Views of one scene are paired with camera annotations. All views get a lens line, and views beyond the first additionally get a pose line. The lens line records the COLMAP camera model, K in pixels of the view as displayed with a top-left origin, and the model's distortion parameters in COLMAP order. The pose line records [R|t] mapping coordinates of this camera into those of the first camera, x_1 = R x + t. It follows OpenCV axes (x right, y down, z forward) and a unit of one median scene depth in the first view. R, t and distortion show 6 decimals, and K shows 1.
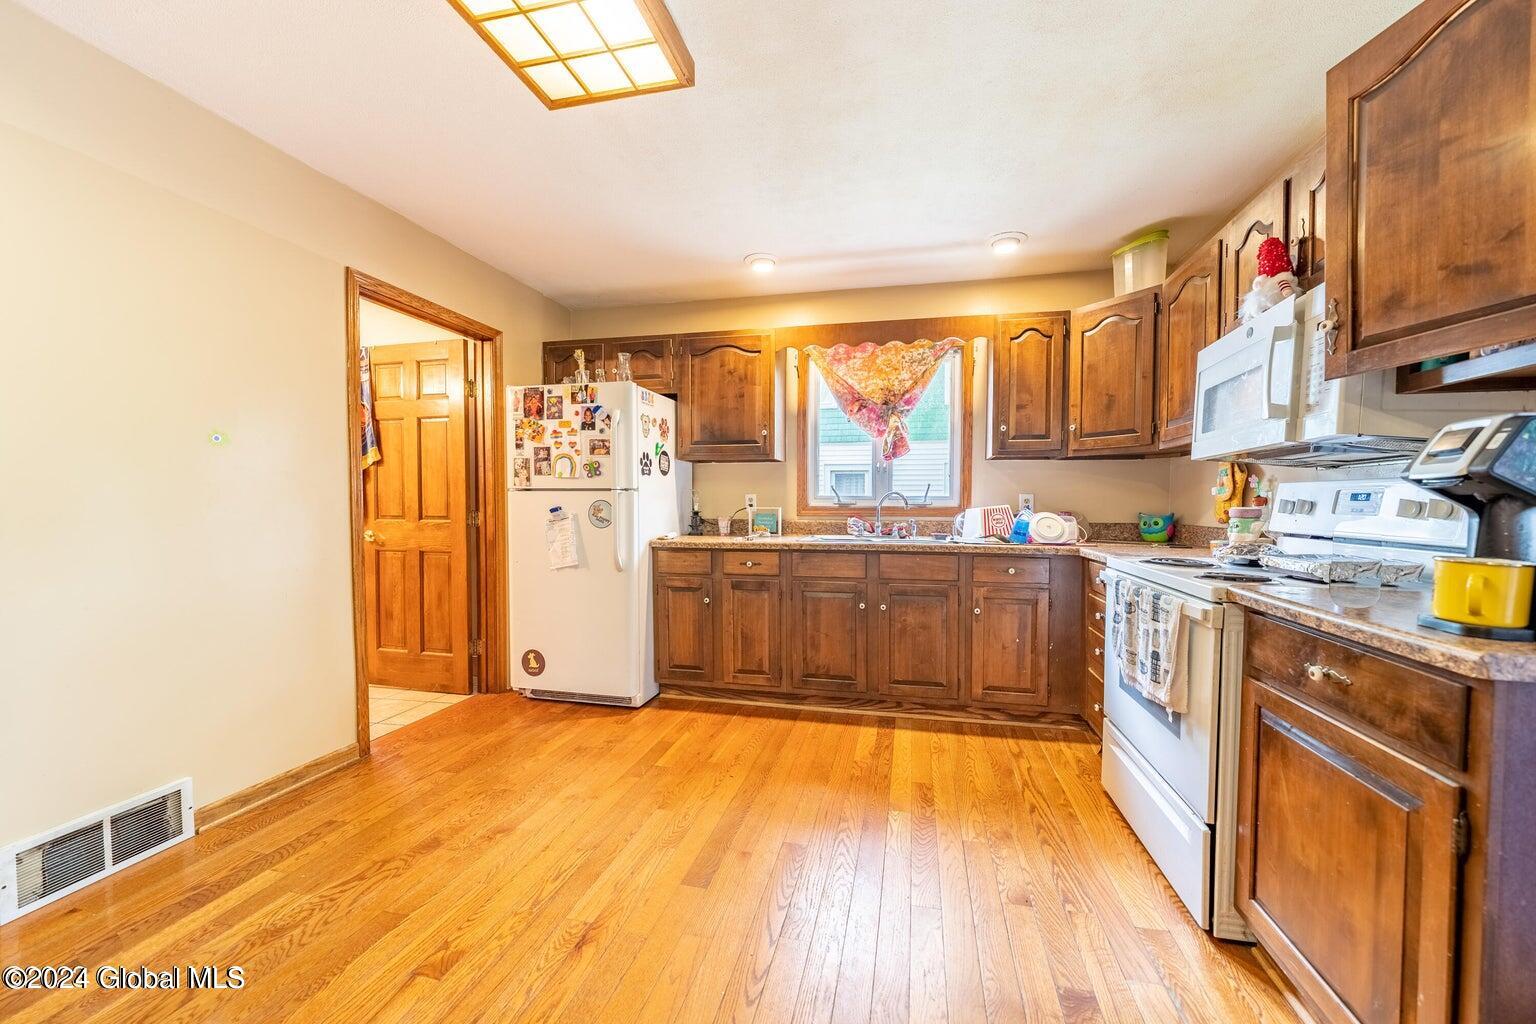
lens RADIAL K [[542.9, 0, 797.6], [0, 542.9, 514.8], [0, 0, 1]] dist [0.000814, -0.000068]
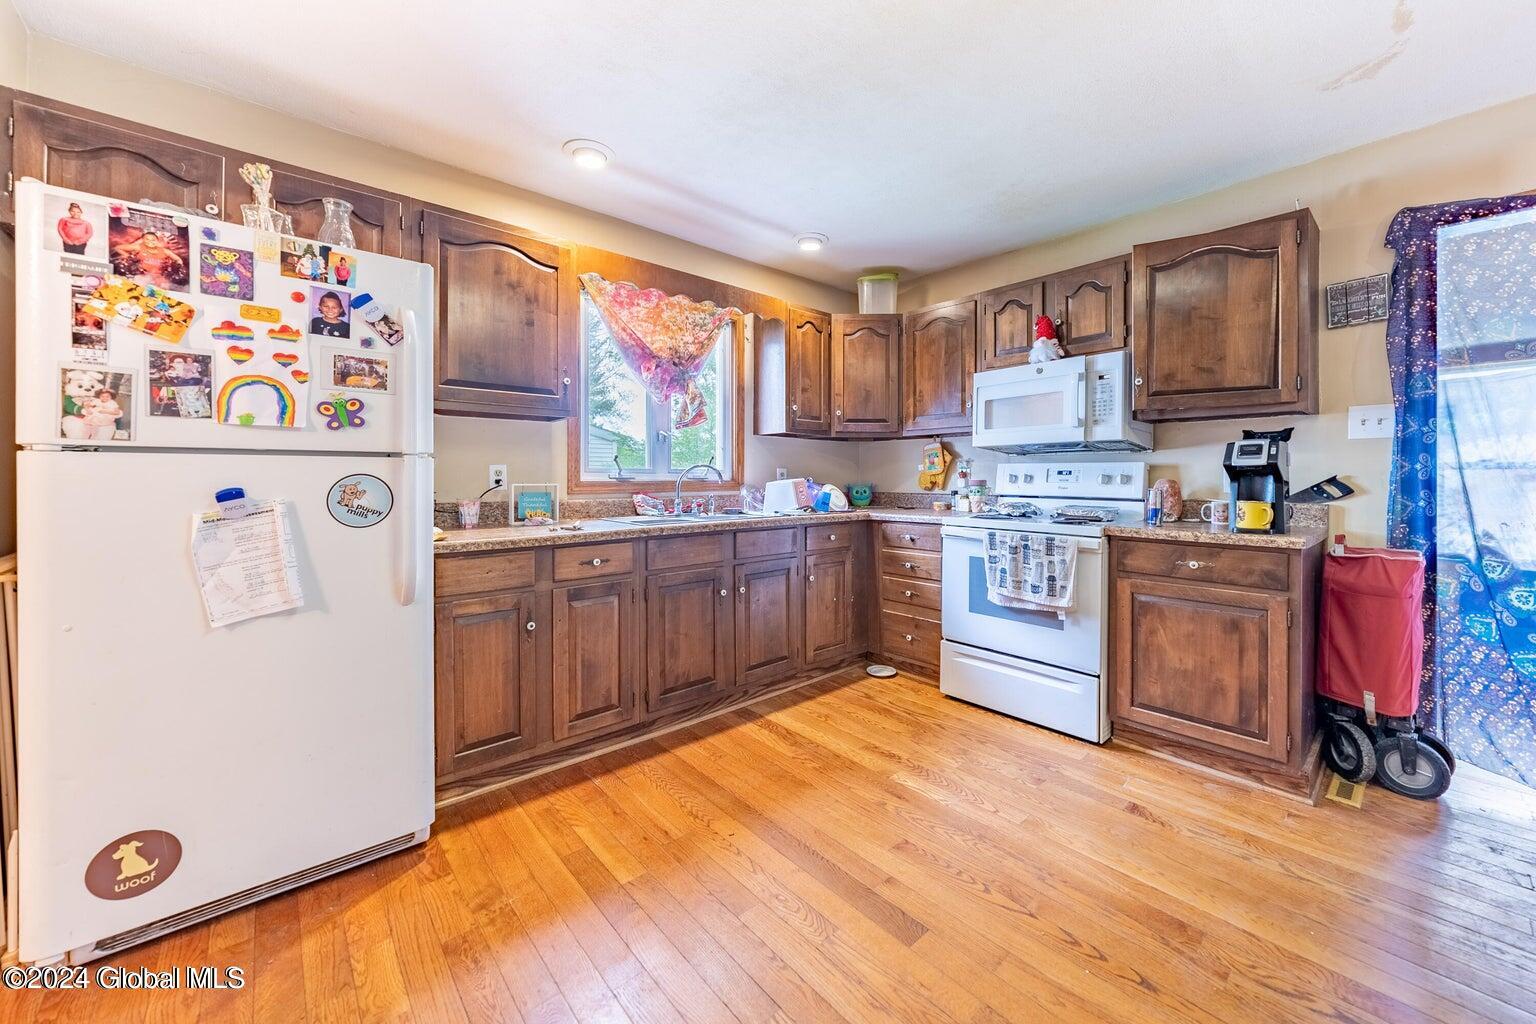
lens RADIAL K [[580.4, 0, 771.8], [0, 580.4, 473.0], [0, 0, 1]] dist [-0.001092, -0.000289]
pose [[0.595650, 0.000953, 0.803243, -0.571225], [0.019604, 0.999684, -0.015724, -0.011427], [-0.803005, 0.025113, 0.595444, 0.347008]]
